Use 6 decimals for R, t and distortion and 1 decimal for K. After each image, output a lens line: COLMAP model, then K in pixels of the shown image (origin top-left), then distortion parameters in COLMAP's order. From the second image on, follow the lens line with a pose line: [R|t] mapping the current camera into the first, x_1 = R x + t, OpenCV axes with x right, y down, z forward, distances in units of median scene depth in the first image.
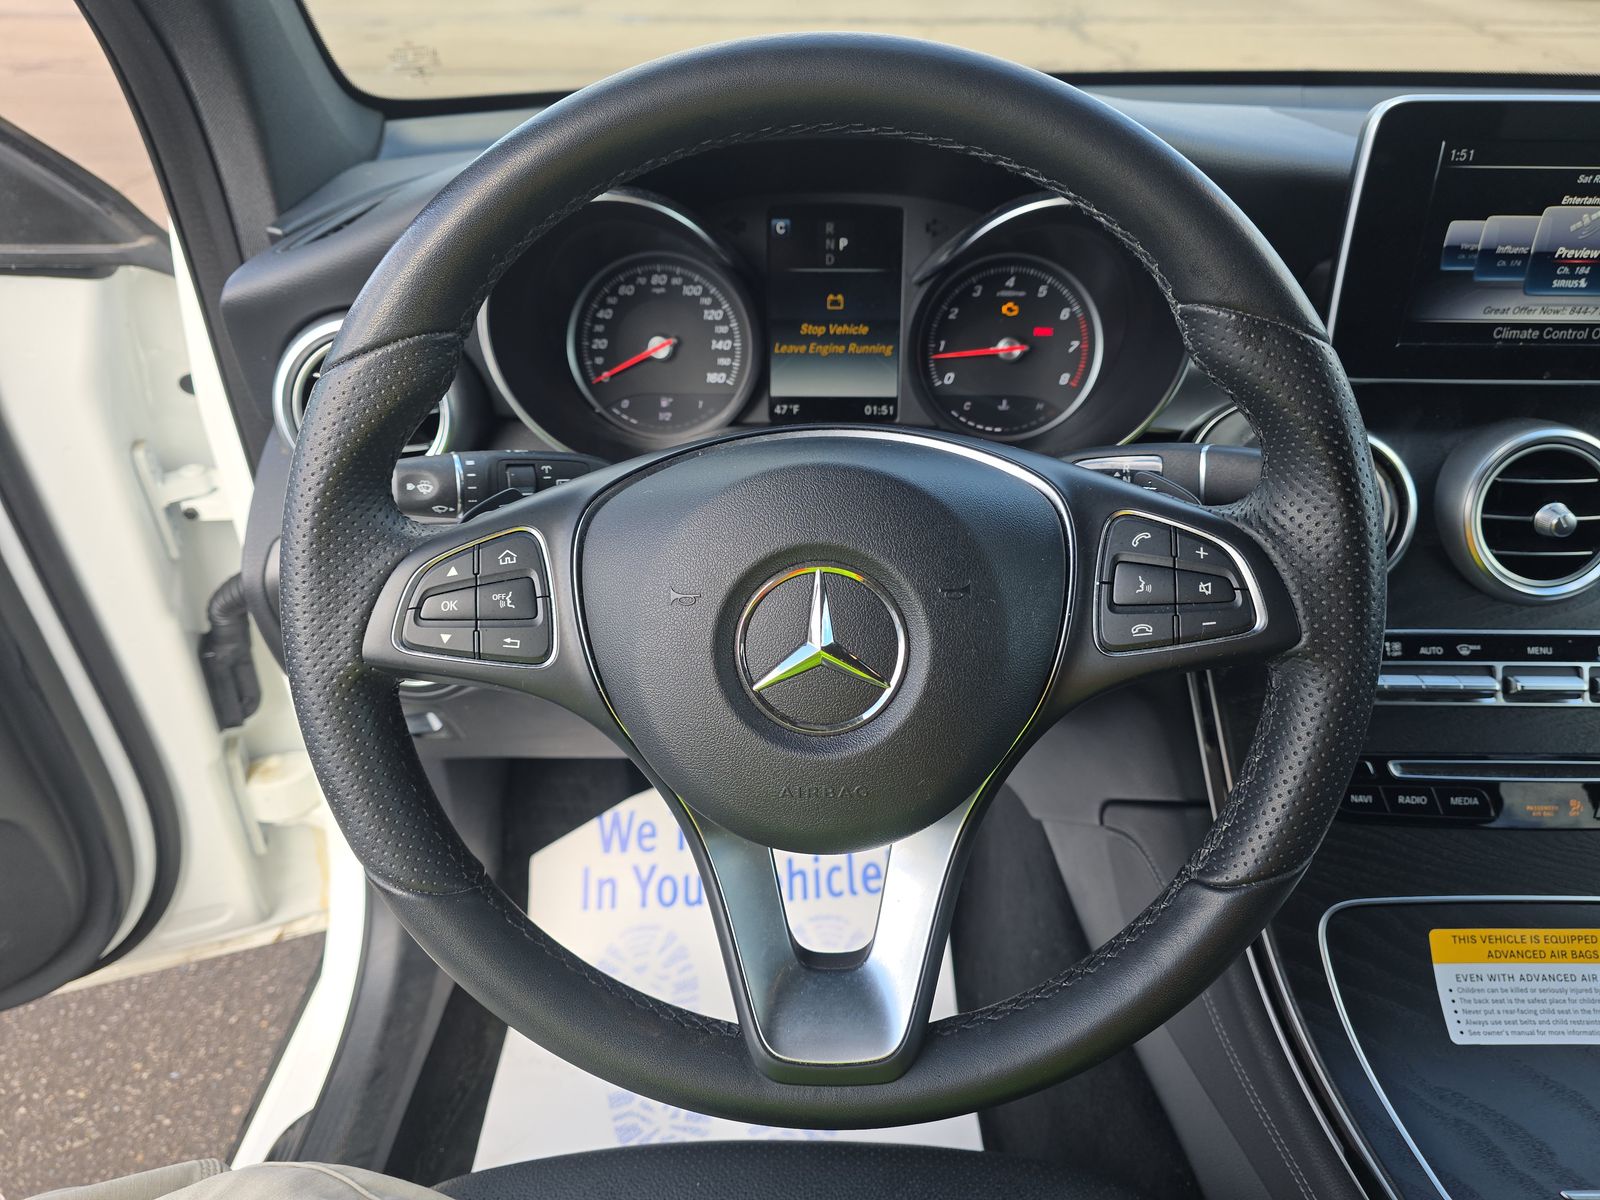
lens RADIAL K [[1106.7, 0, 806.1], [0, 1106.7, 617.3], [0, 0, 1]] dist [0.037629, -0.039541]
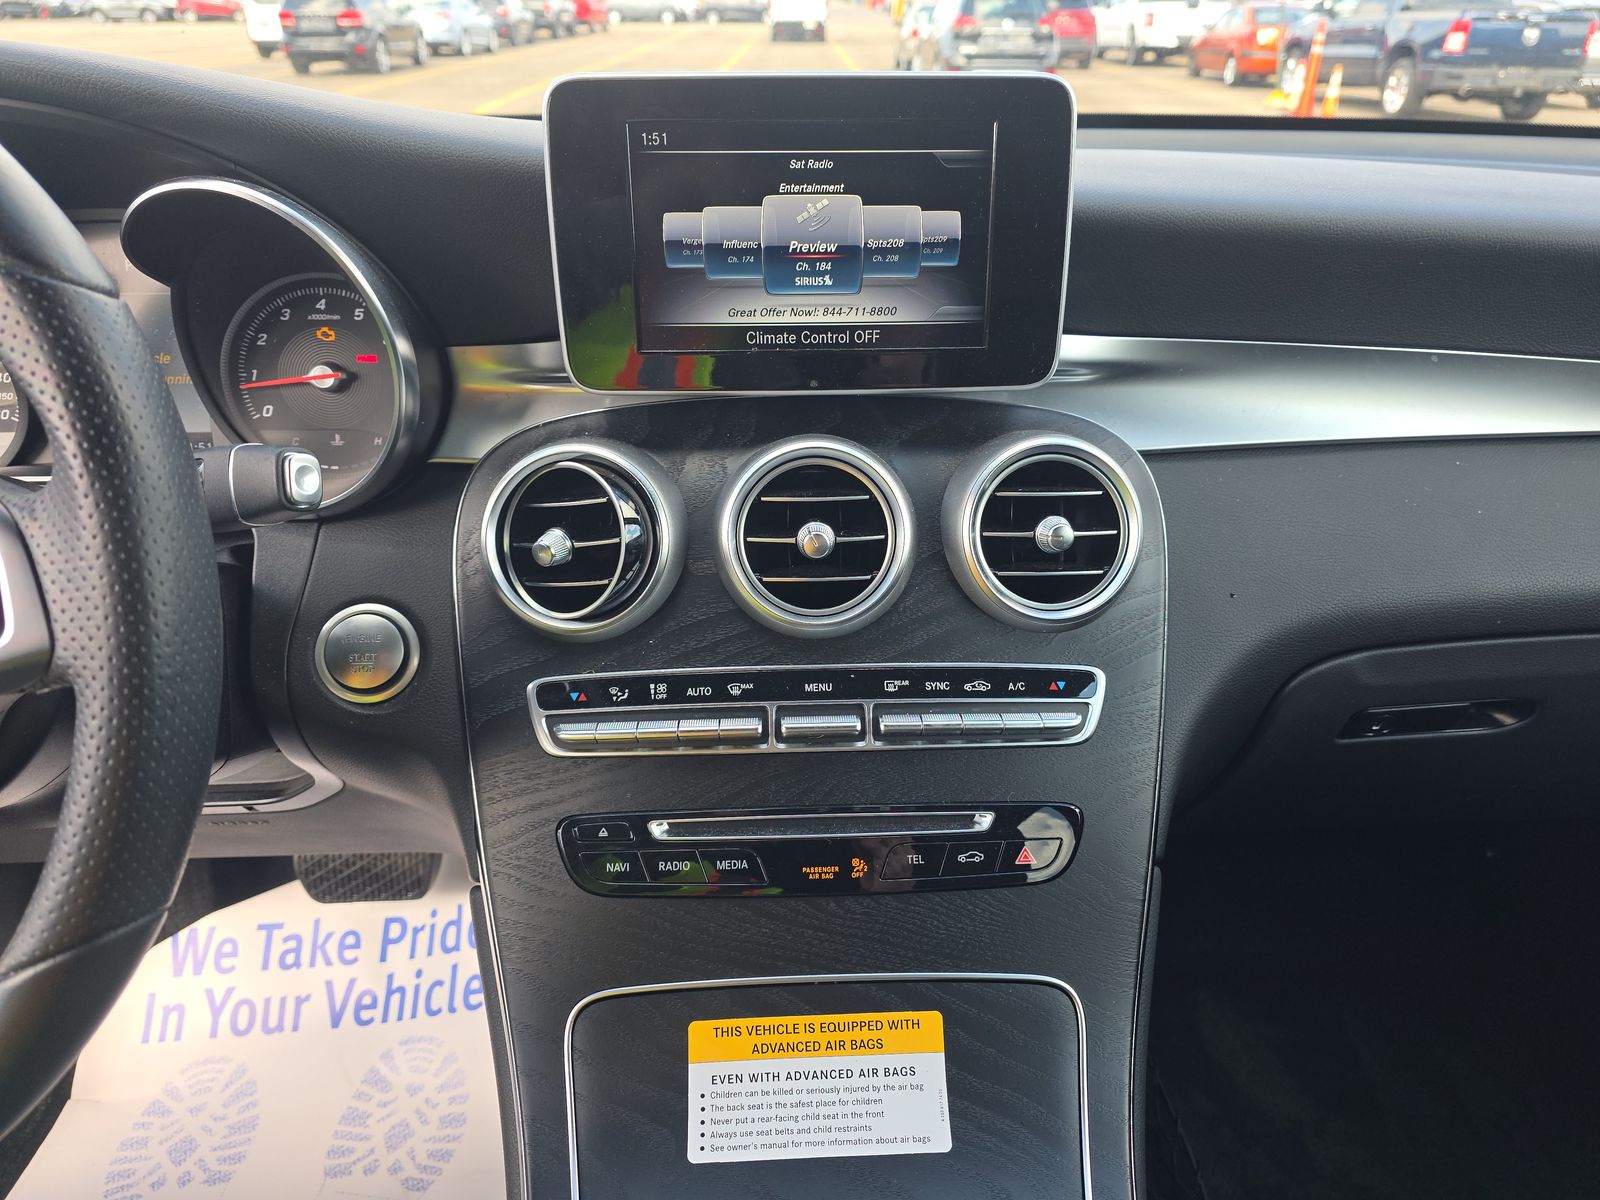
lens RADIAL K [[1095.3, 0, 806.4], [0, 1095.3, 612.5], [0, 0, 1]] dist [0.034553, -0.036915]
pose [[0.998564, -0.024913, 0.047422, 0.618532], [0.029747, 0.994117, -0.104143, 0.061597], [-0.044549, 0.105404, 0.993431, 0.136862]]
